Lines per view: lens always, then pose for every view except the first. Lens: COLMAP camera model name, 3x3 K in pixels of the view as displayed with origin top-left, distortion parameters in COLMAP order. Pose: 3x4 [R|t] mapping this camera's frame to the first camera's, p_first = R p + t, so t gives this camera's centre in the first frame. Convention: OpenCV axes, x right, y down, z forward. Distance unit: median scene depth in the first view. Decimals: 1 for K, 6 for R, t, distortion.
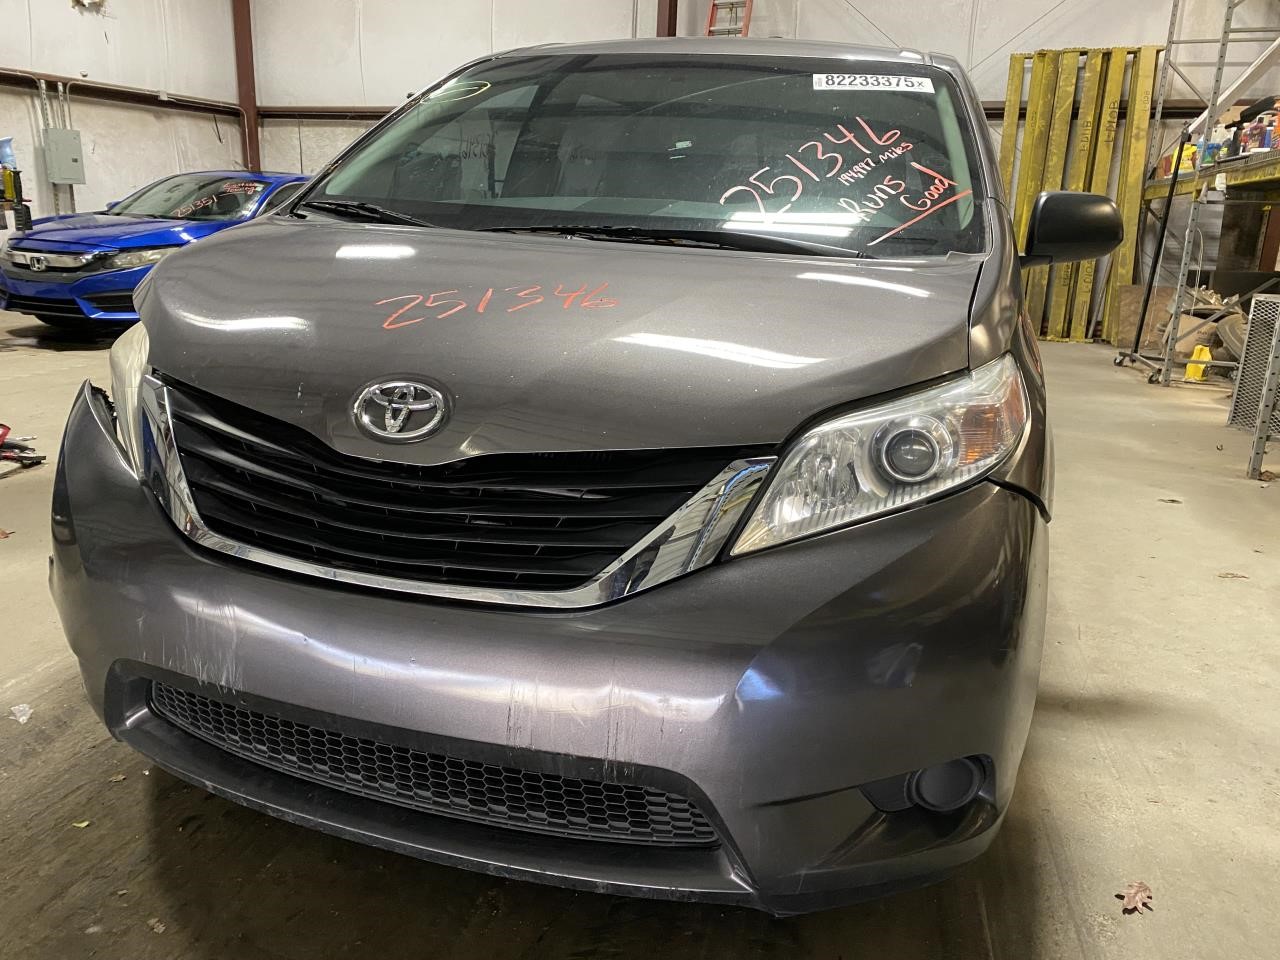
lens RADIAL K [[1020.1, 0, 670.7], [0, 1020.1, 460.4], [0, 0, 1]] dist [0.003553, 0.007070]
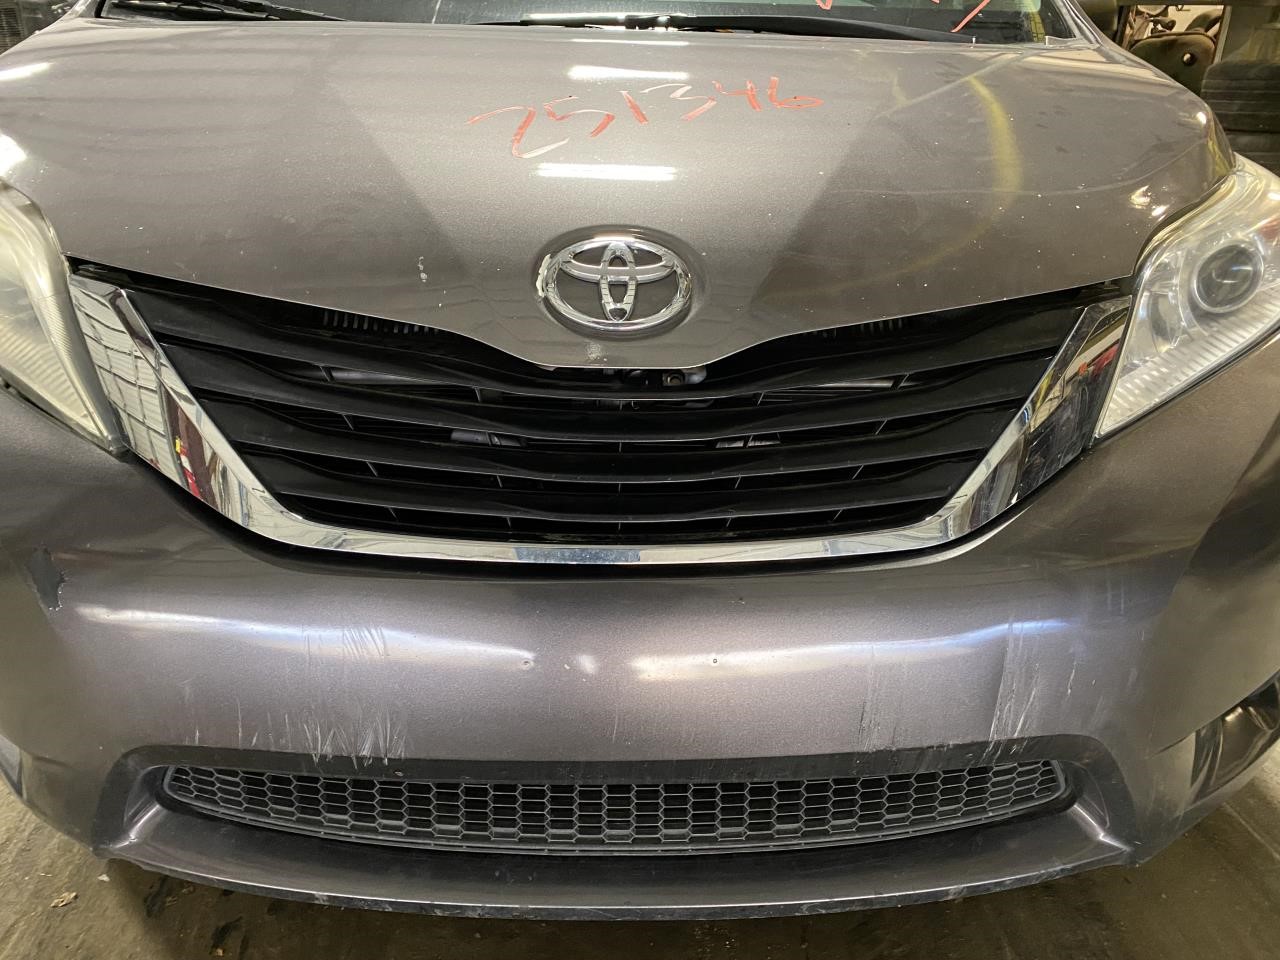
lens RADIAL K [[1020.5, 0, 640.0], [0, 1020.5, 480.0], [0, 0, 1]] dist [-0.003091, 0.002931]
pose [[0.939412, -0.150796, 0.307842, -0.396312], [0.101334, 0.980071, 0.170854, -0.032081], [-0.327471, -0.129308, 0.935971, 0.335676]]
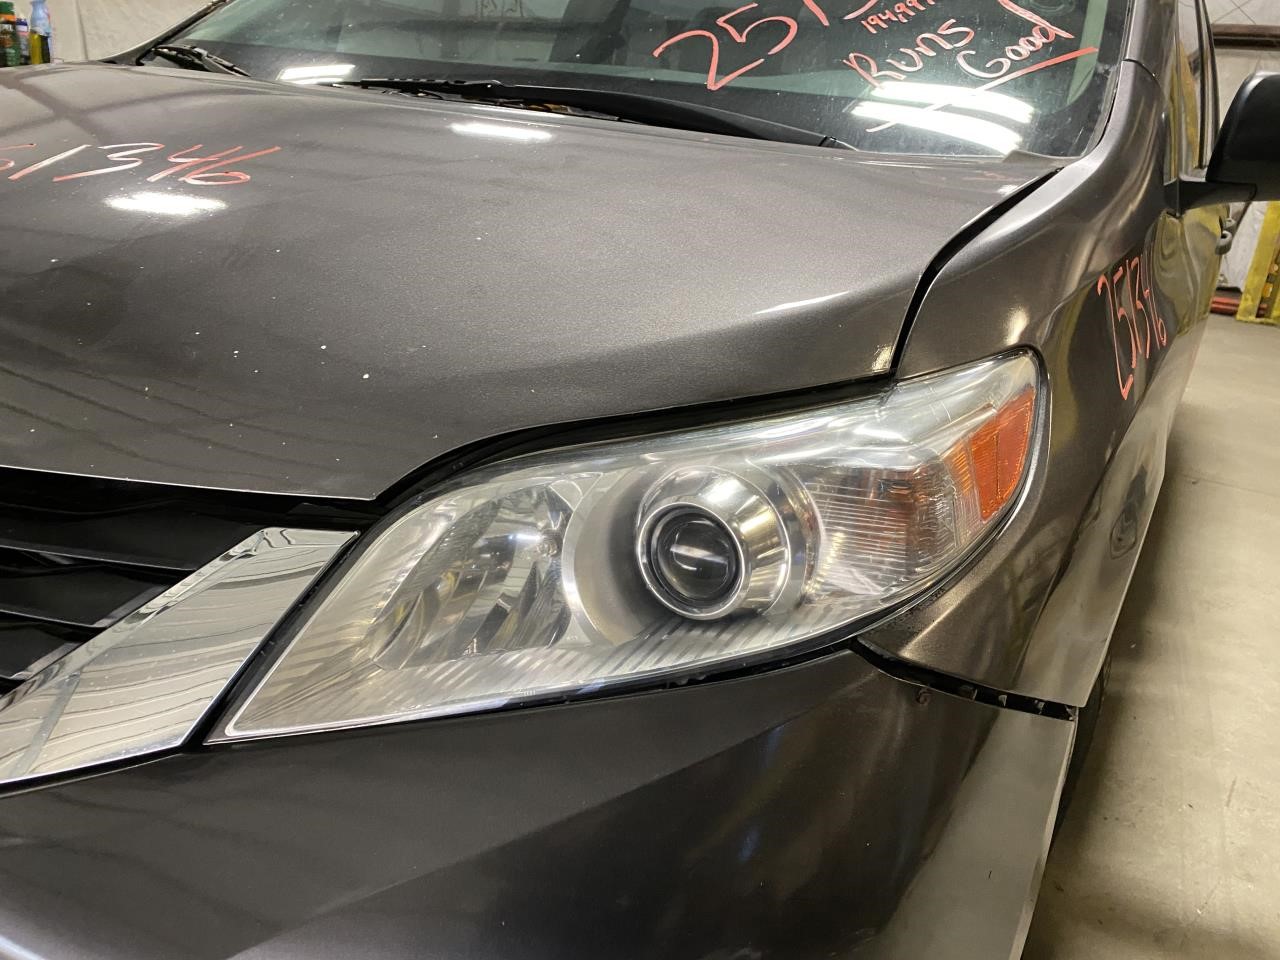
lens RADIAL K [[1020.5, 0, 640.0], [0, 1020.5, 480.0], [0, 0, 1]] dist [-0.003091, 0.002931]
pose [[0.964437, 0.130036, -0.230114, 0.265317], [-0.113122, 0.989914, 0.085282, -0.063761], [0.238883, -0.056218, 0.969420, 0.485230]]
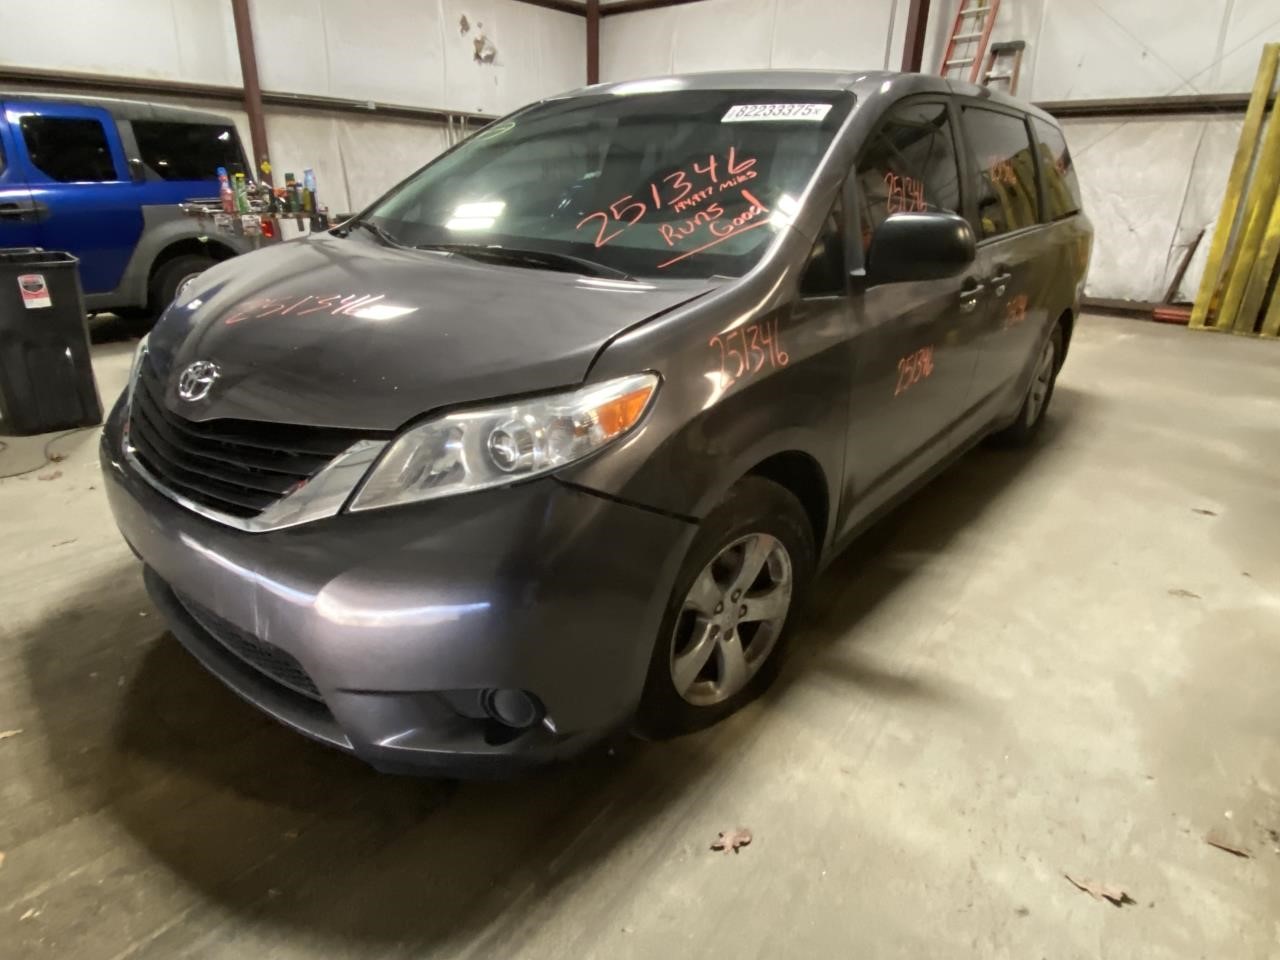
lens RADIAL K [[792.8, 0, 644.7], [0, 792.8, 486.1], [0, 0, 1]] dist [0.033575, -0.036237]
pose [[0.919015, 0.127127, -0.373162, 0.652307], [-0.087152, 0.988674, 0.122180, -0.081843], [0.384468, -0.079764, 0.919686, 0.142525]]
